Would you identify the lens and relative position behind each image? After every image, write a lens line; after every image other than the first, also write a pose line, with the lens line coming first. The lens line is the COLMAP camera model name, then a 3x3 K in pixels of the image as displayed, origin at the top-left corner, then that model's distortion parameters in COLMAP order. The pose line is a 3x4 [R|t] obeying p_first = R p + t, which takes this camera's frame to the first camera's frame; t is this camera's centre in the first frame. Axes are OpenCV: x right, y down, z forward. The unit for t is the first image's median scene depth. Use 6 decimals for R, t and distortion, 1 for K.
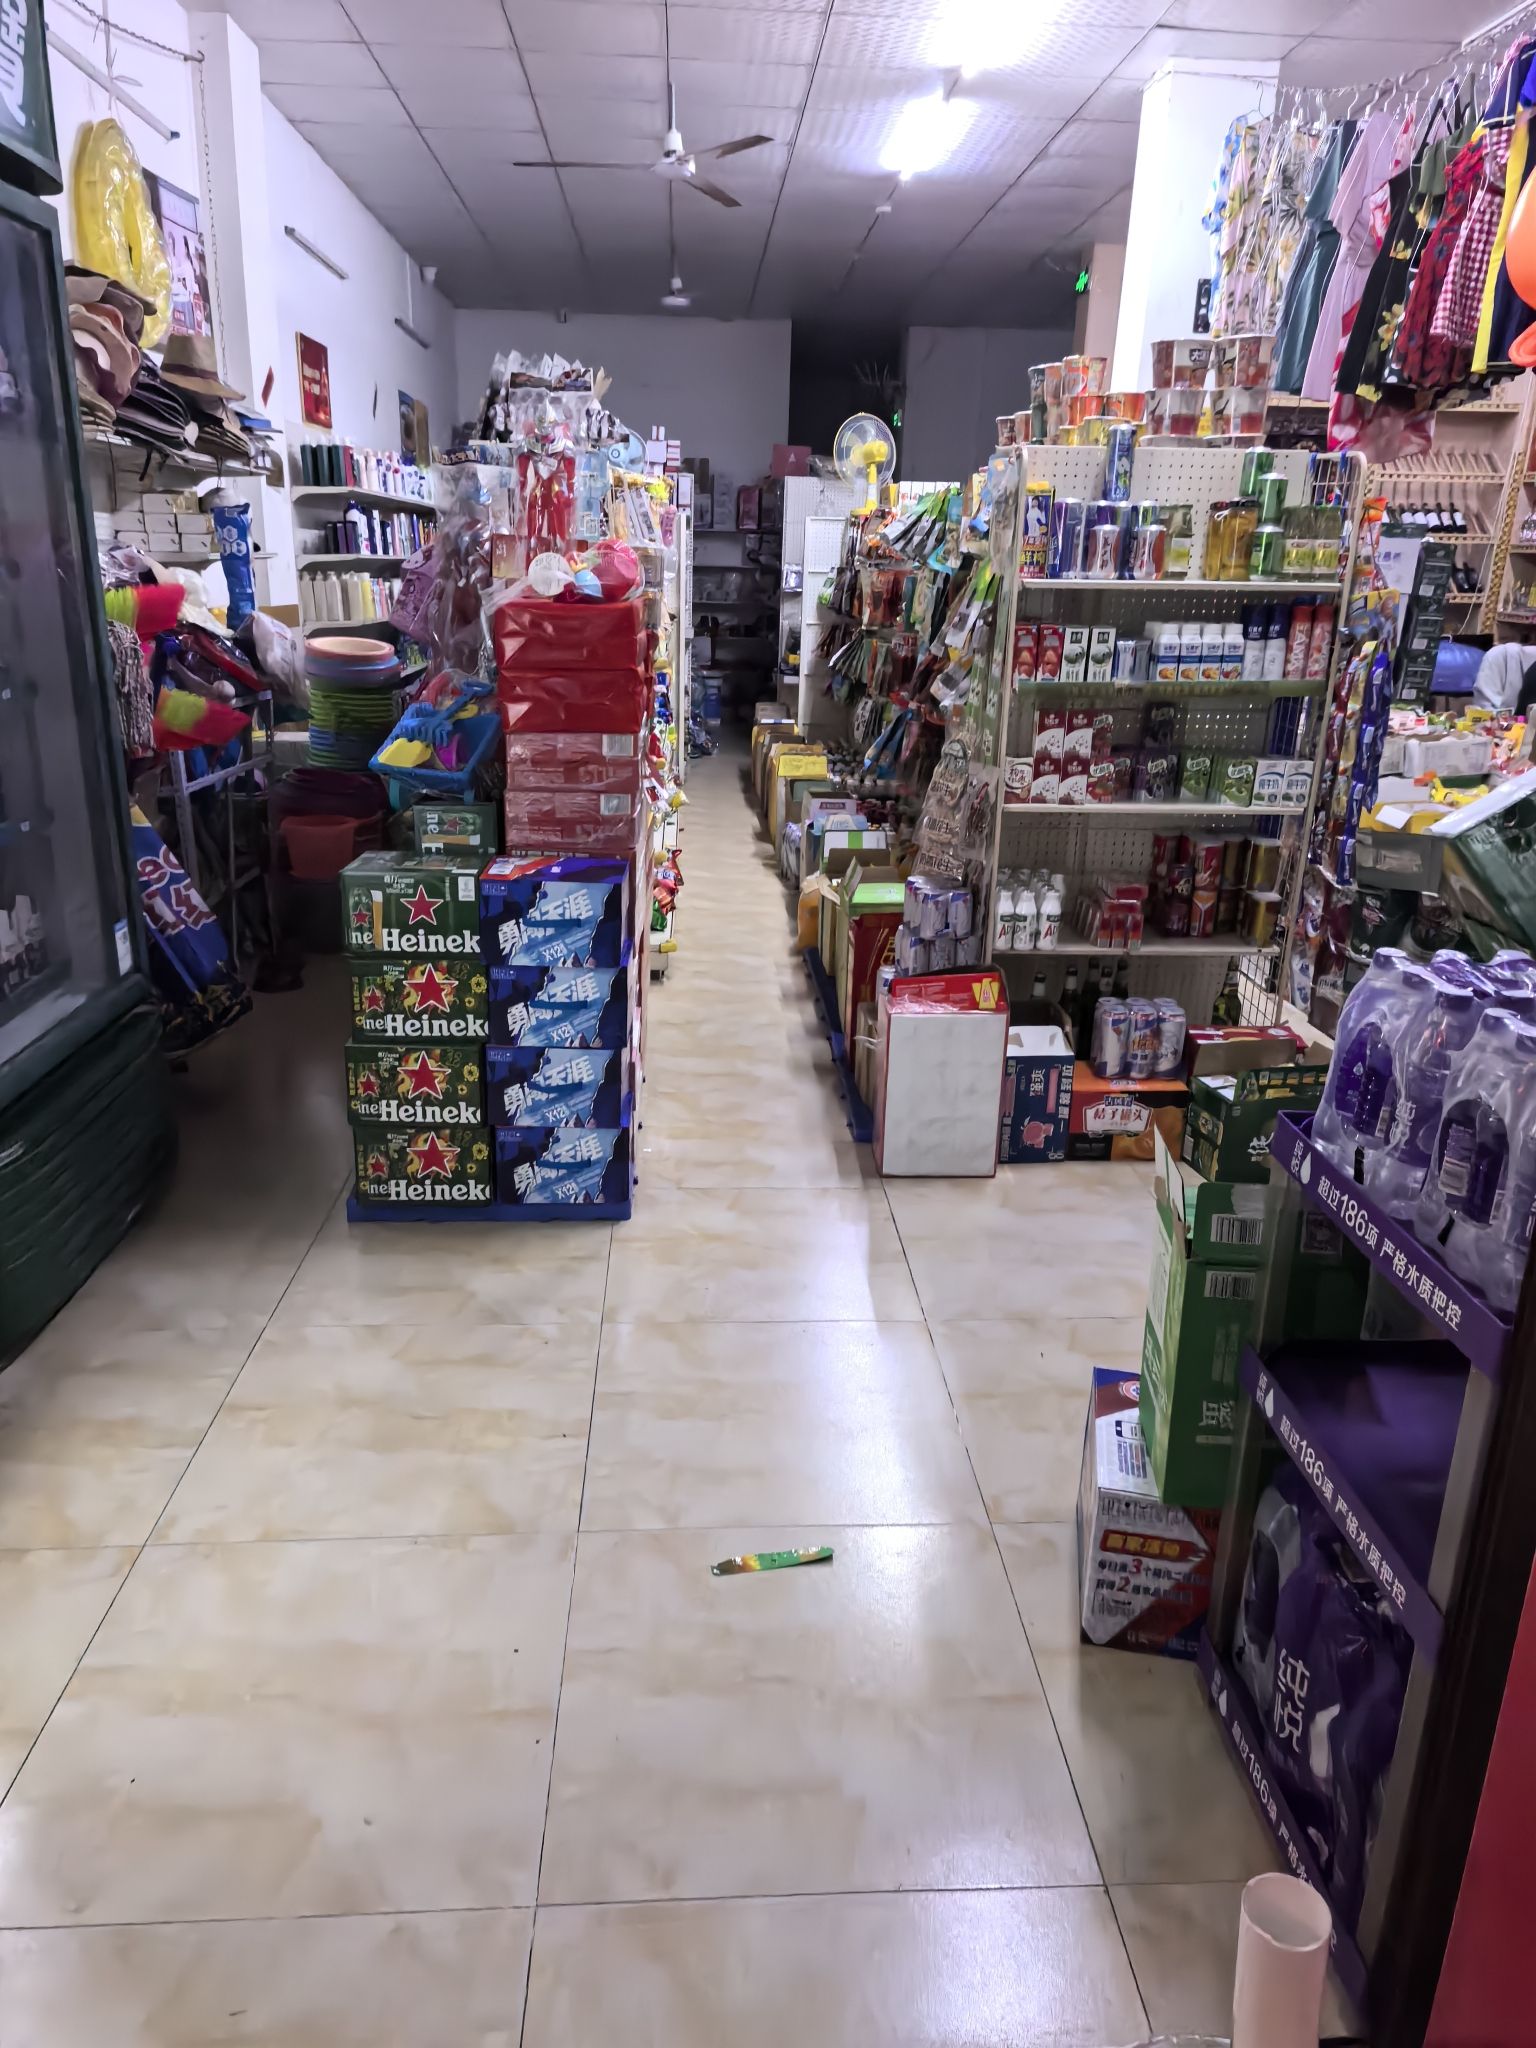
lens RADIAL K [[1482.7, 0, 762.1], [0, 1482.7, 1017.6], [0, 0, 1]] dist [0.061507, -0.001547]
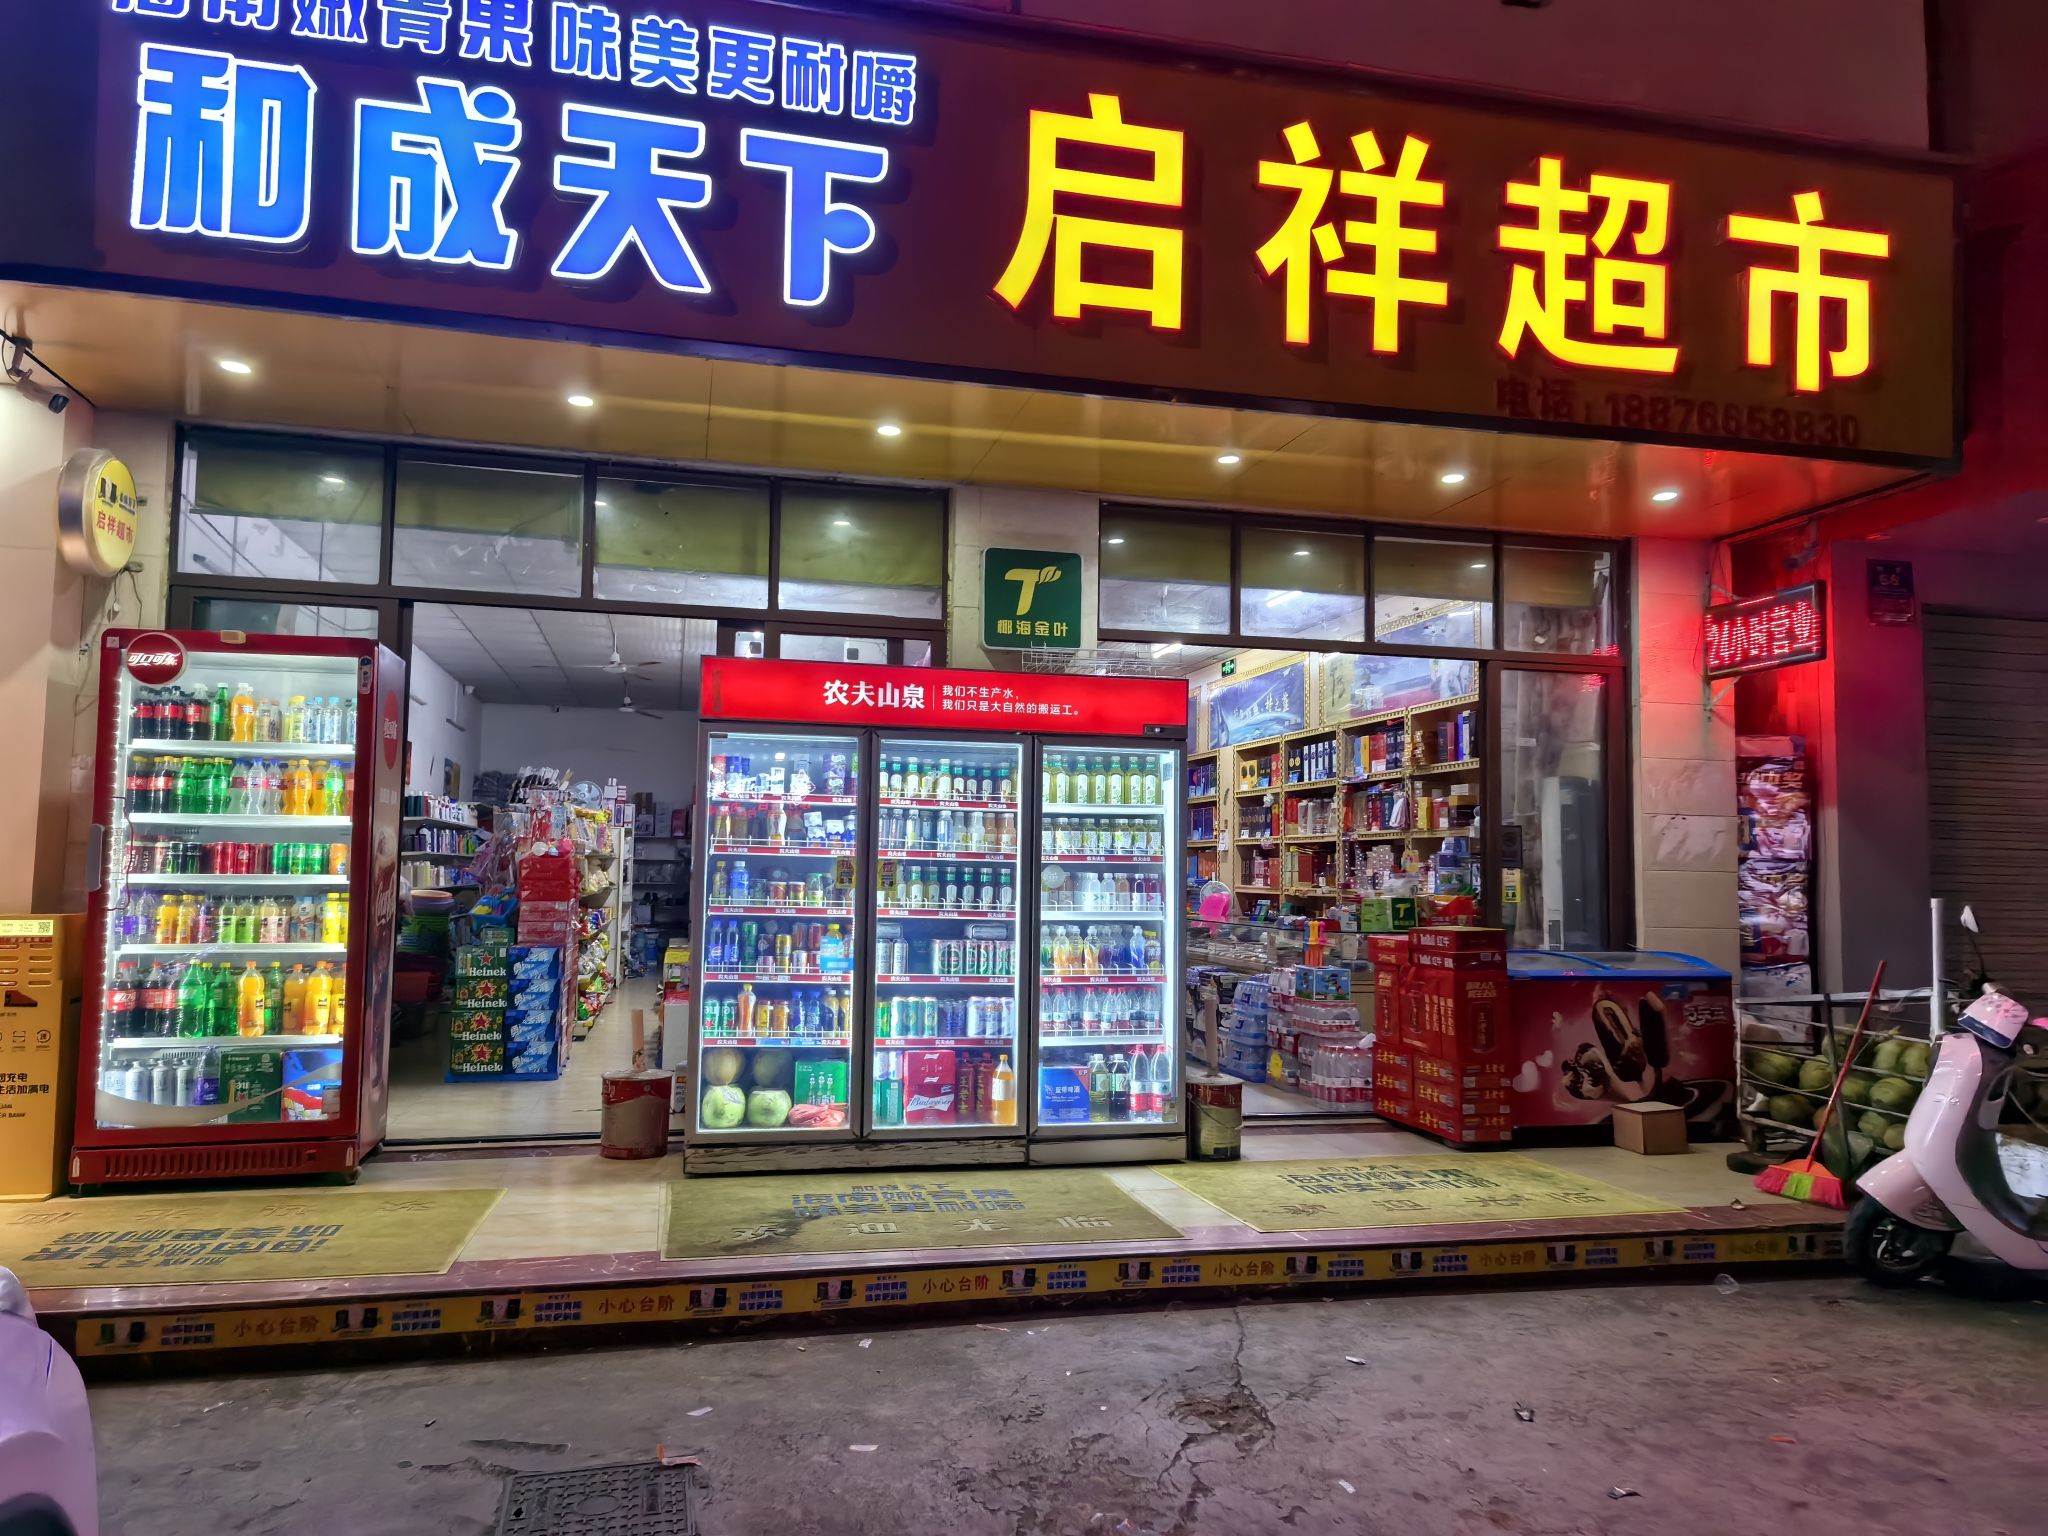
lens RADIAL K [[1482.7, 0, 1044.8], [0, 1482.7, 766.9], [0, 0, 1]] dist [0.061507, -0.001547]
pose [[0.981354, 0.002352, 0.192194, 0.261641], [0.066123, 0.934761, -0.349068, 0.628295], [-0.180477, 0.355268, 0.917176, -1.886403]]
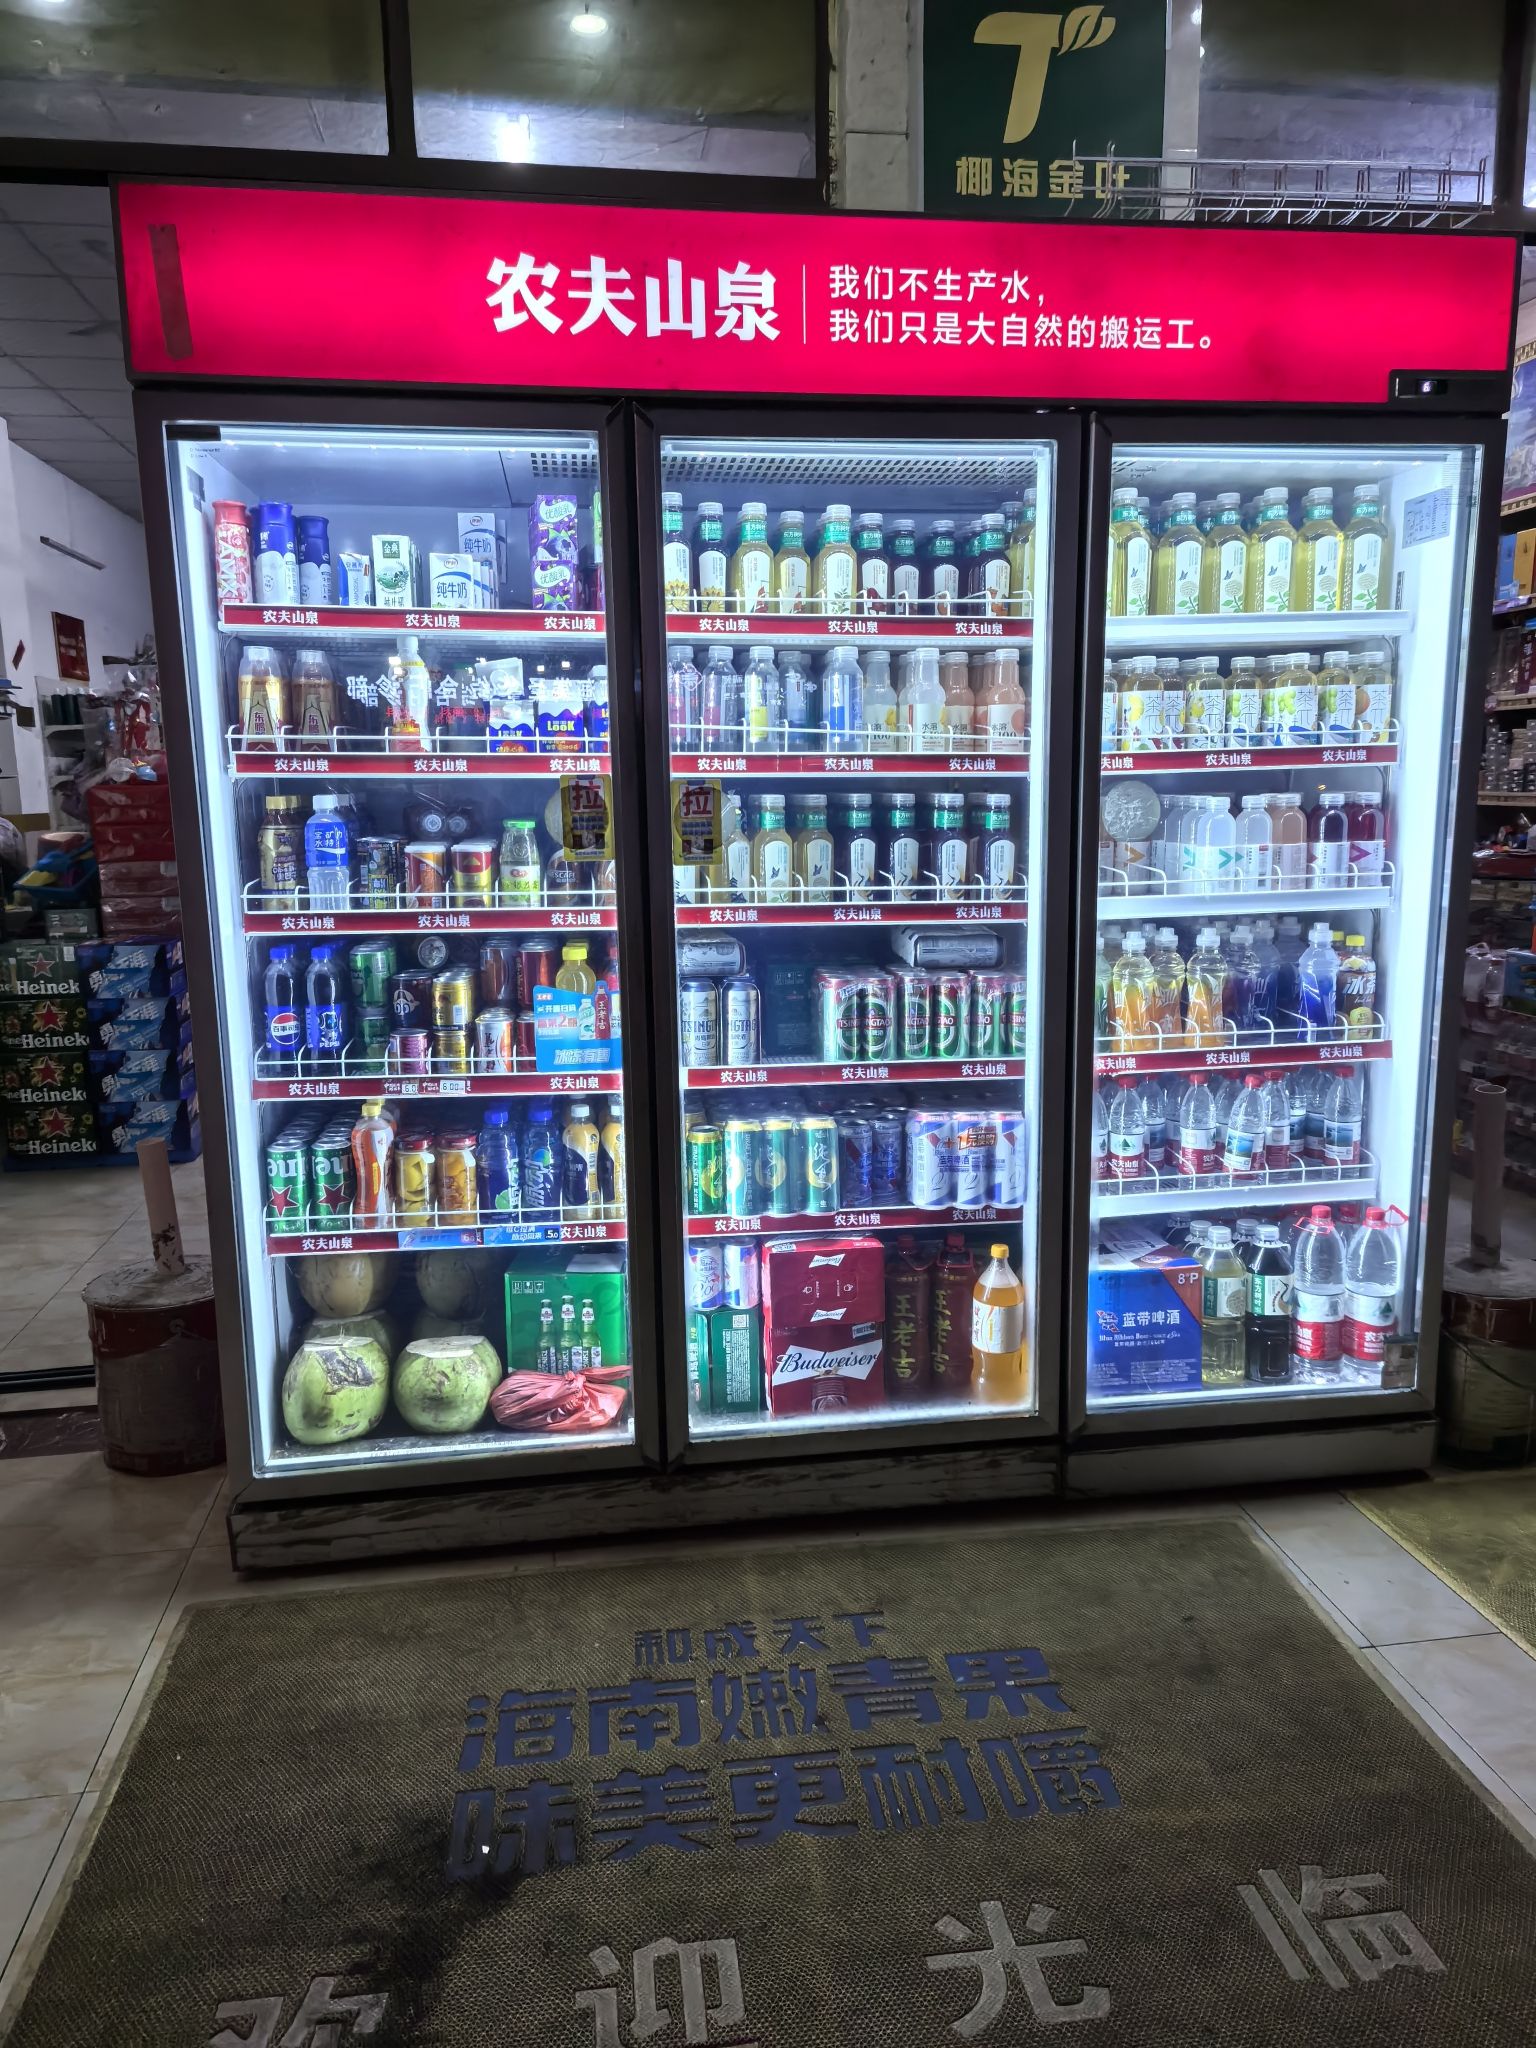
lens RADIAL K [[1482.7, 0, 764.0], [0, 1482.7, 1028.0], [0, 0, 1]] dist [0.061507, -0.001547]
pose [[0.994848, -0.056281, 0.084324, 0.405675], [0.066610, 0.989897, -0.125166, 0.244180], [-0.076427, 0.130138, 0.988546, -0.671253]]
